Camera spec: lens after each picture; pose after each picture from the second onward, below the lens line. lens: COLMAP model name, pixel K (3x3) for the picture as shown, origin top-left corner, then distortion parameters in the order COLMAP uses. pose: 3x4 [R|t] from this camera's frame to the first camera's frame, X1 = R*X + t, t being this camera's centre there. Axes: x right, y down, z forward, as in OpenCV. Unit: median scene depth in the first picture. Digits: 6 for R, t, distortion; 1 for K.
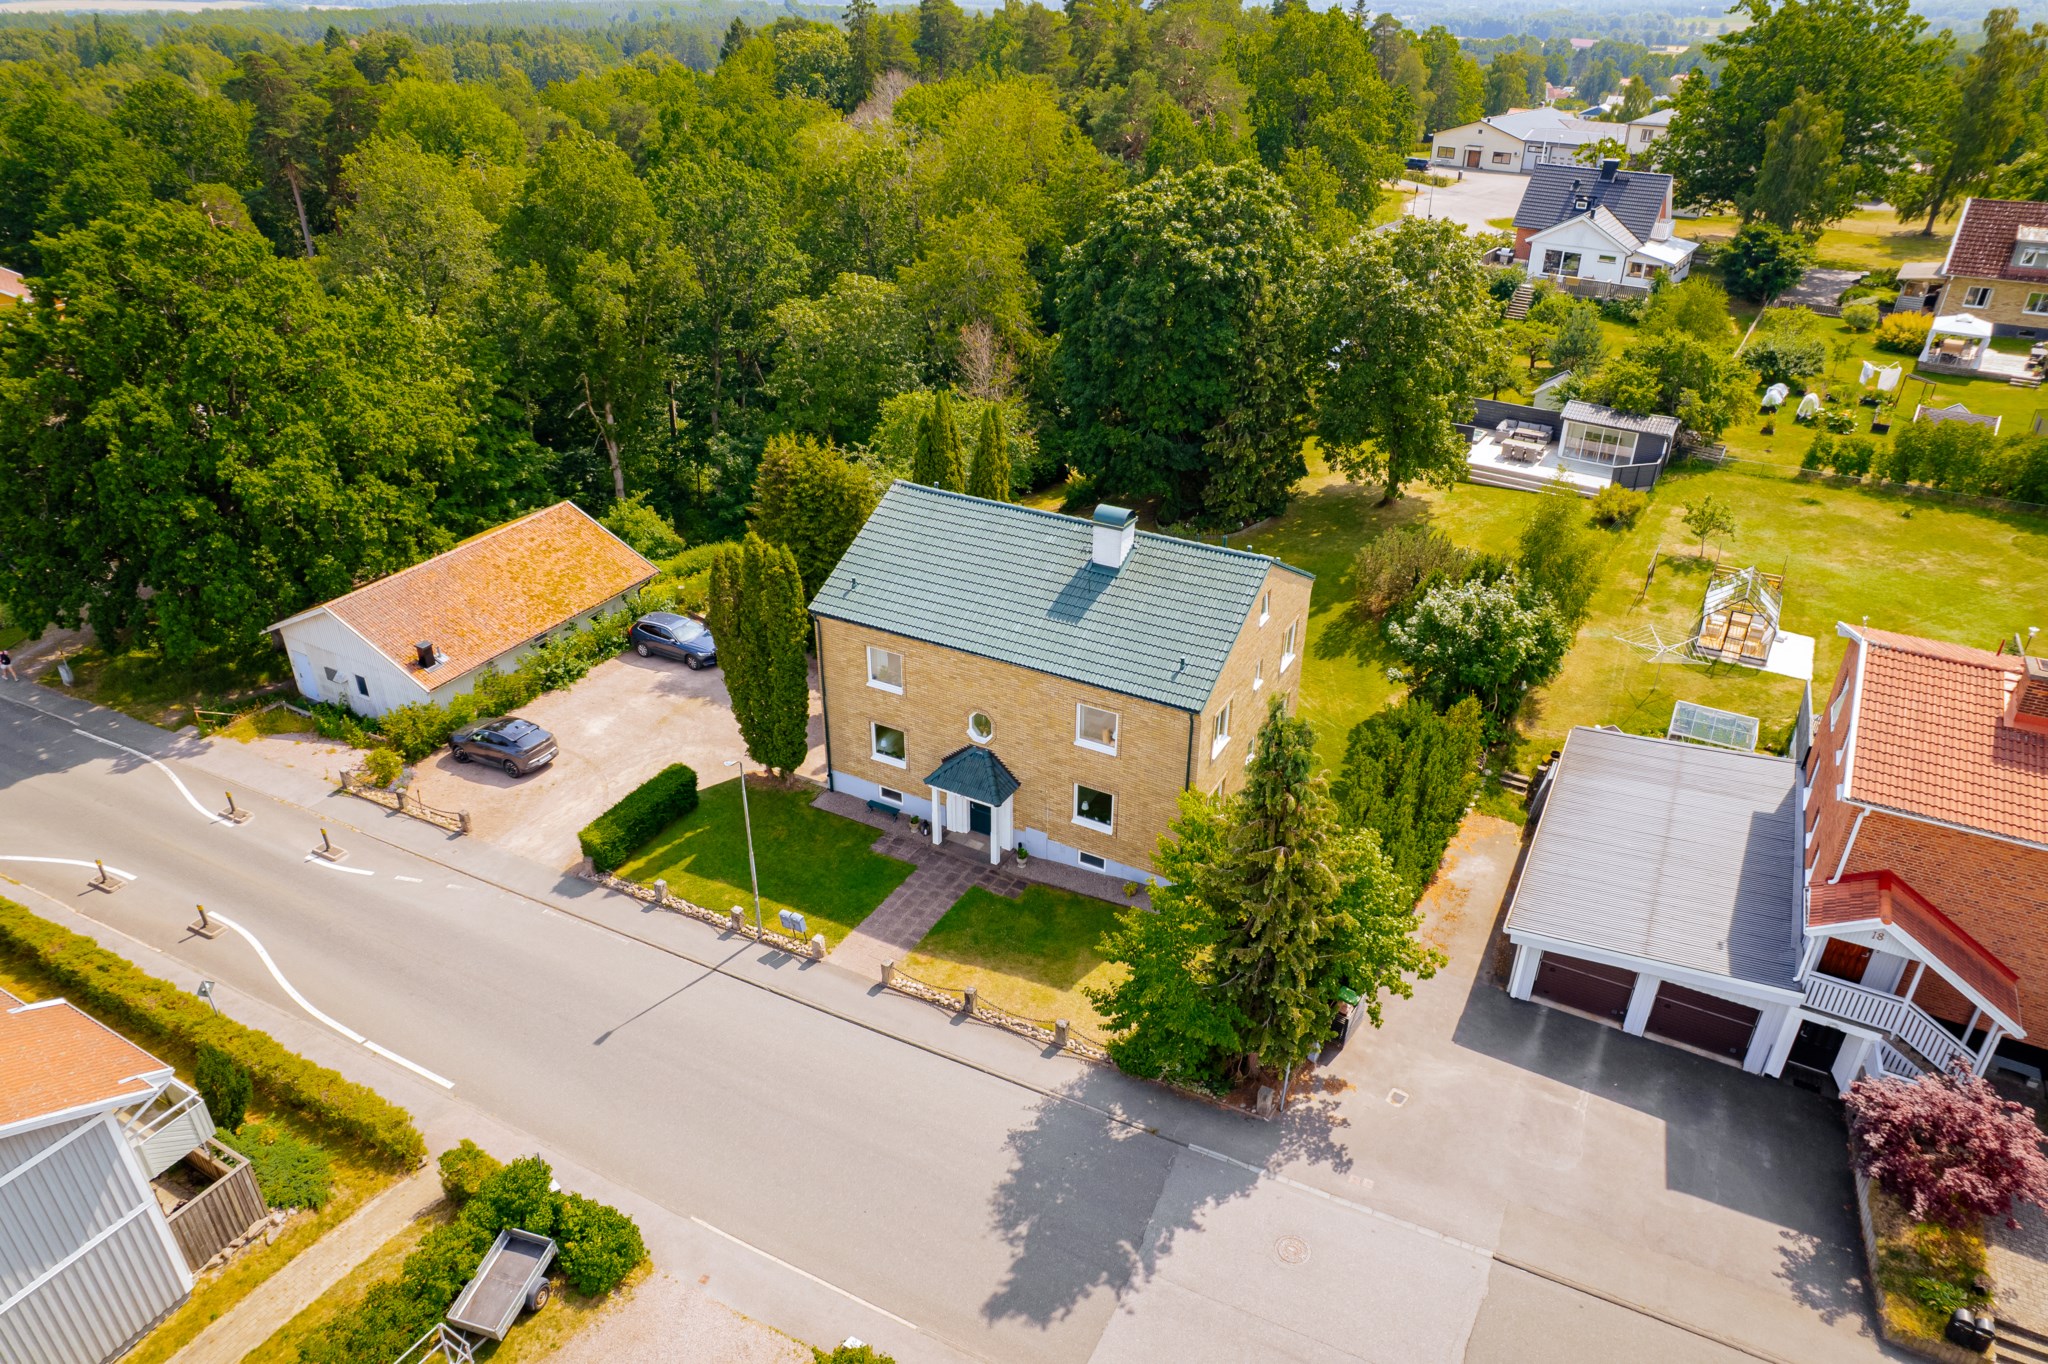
lens RADIAL K [[1265.8, 0, 1012.5], [0, 1265.8, 704.8], [0, 0, 1]] dist [-0.070387, 0.059688]
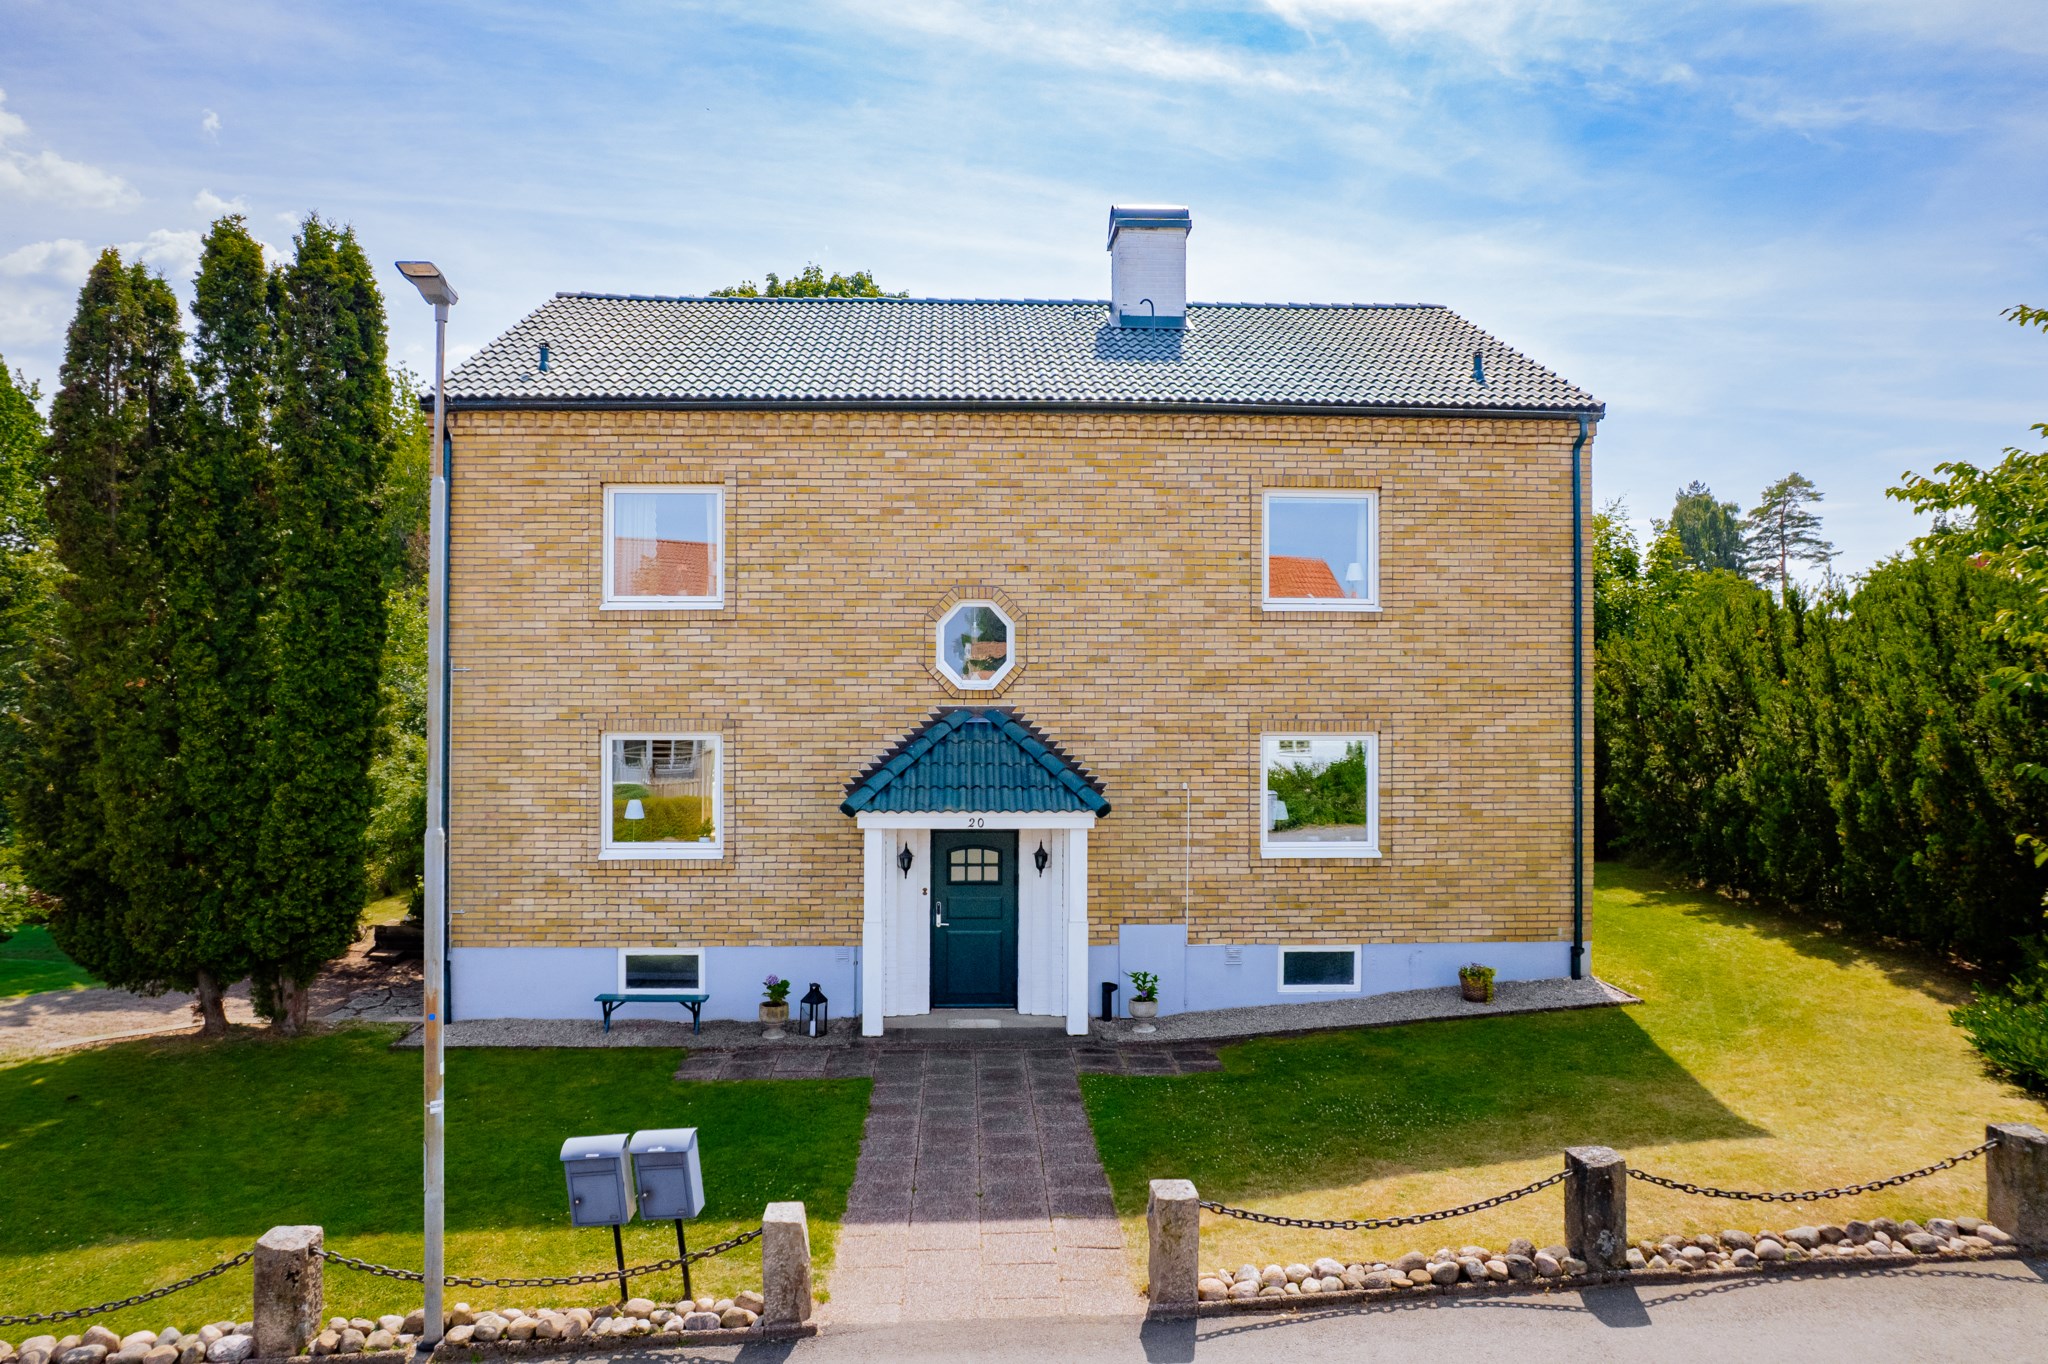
lens RADIAL K [[1335.3, 0, 1024.0], [0, 1335.3, 682.0], [0, 0, 1]] dist [-0.041221, 0.000769]
pose [[0.844358, 0.012268, 0.535639, -0.171829], [0.262347, 0.862220, -0.433301, 0.154414], [-0.467155, 0.506385, 0.724804, 0.560541]]
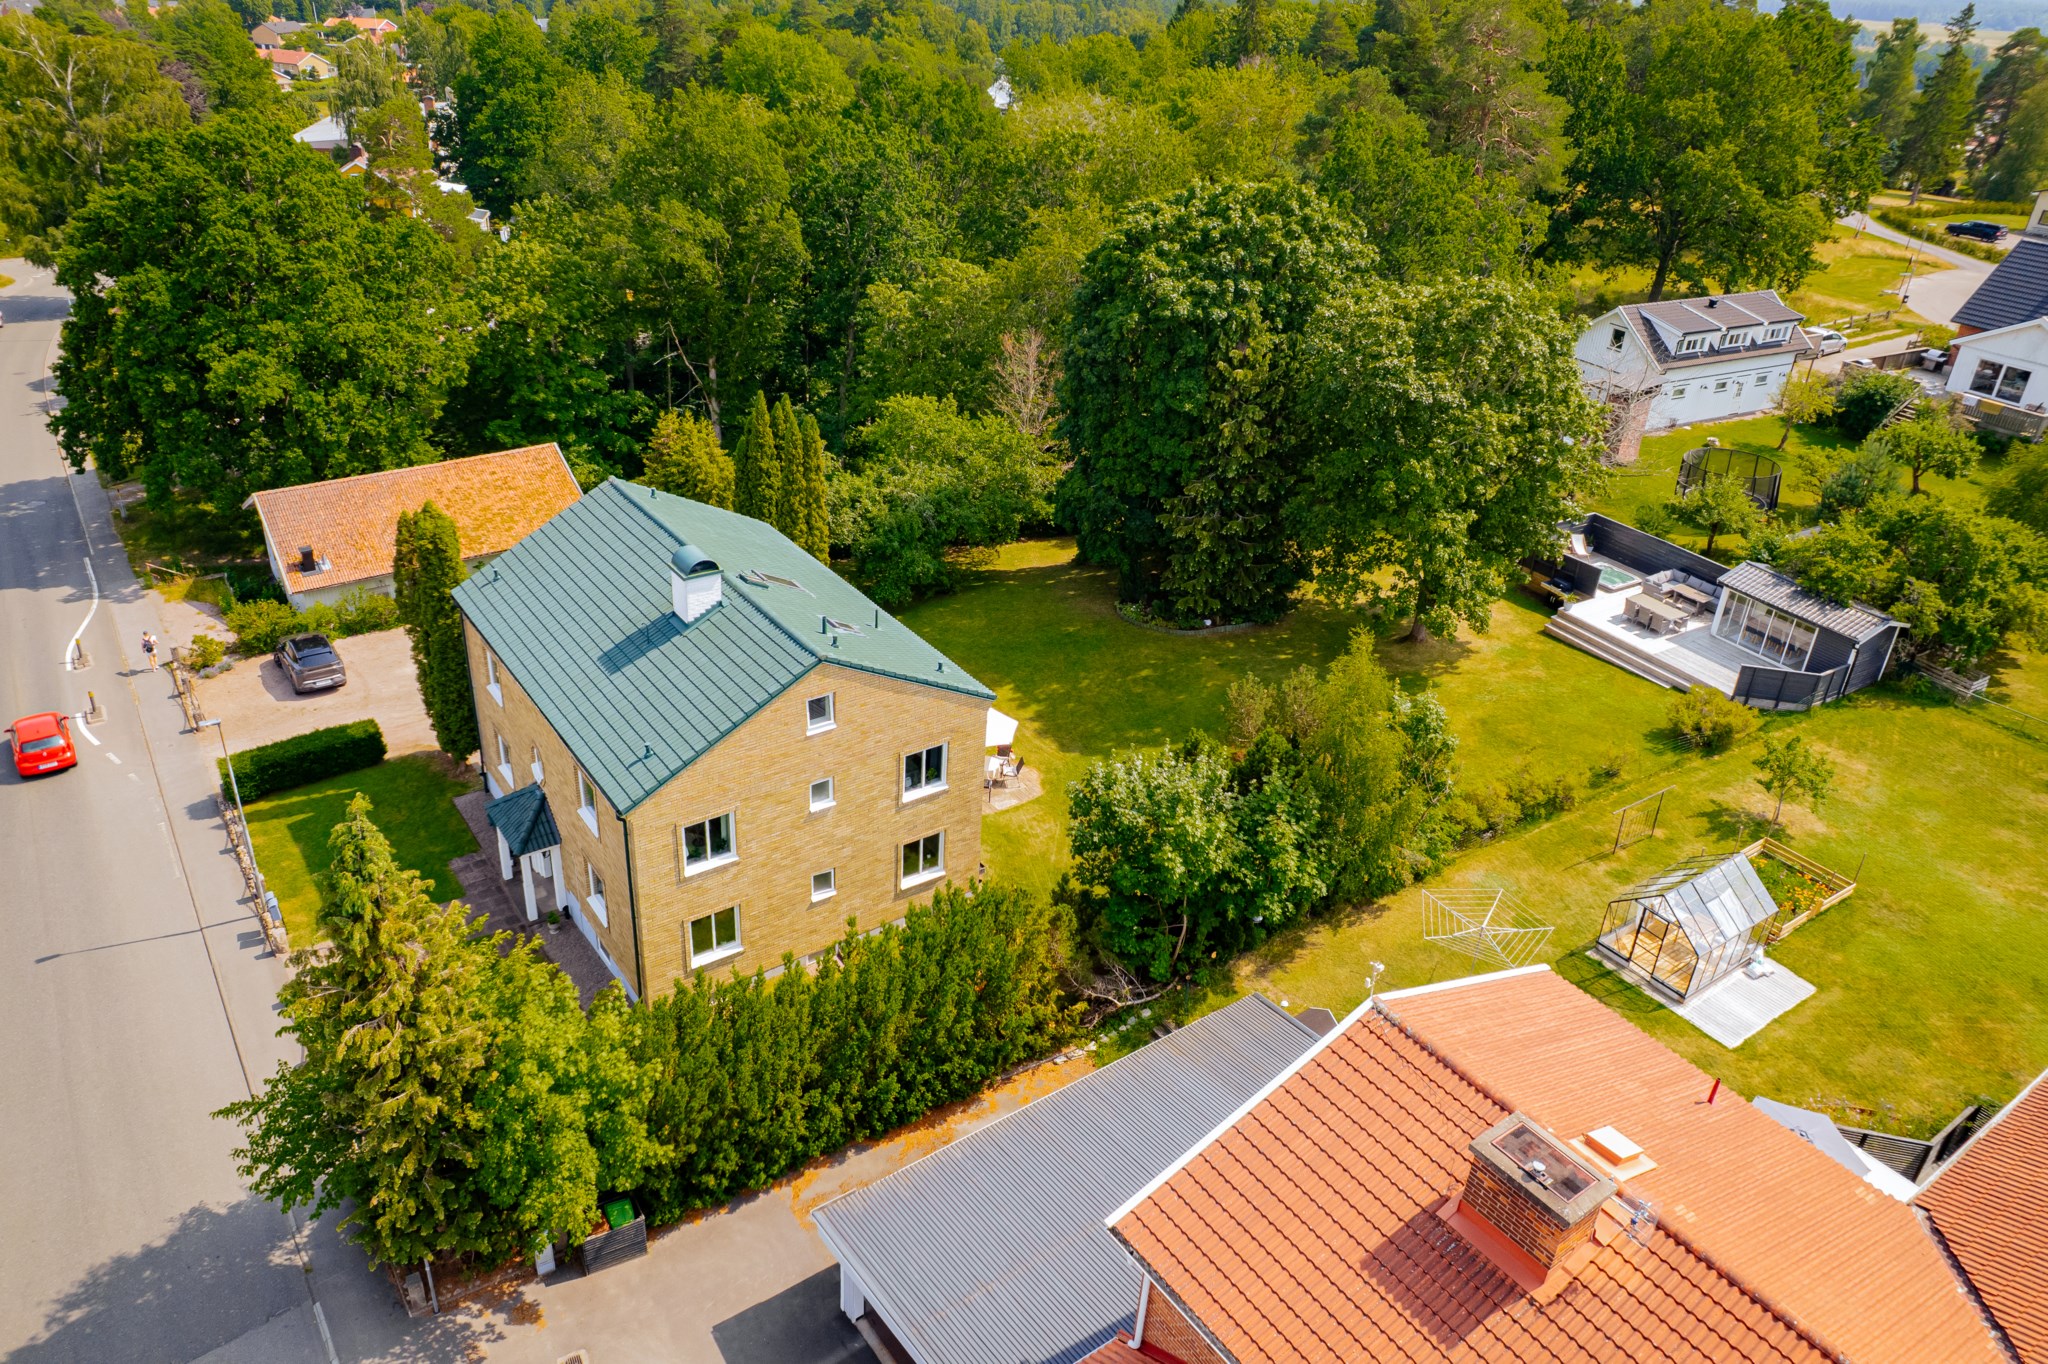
lens RADIAL K [[1377.0, 0, 970.2], [0, 1377.0, 644.6], [0, 0, 1]] dist [-0.059172, 0.043363]
pose [[0.893357, 0.234555, -0.383272, 0.457458], [-0.256227, 0.966600, -0.005690, -0.104094], [0.369136, 0.103288, 0.923618, 0.173788]]
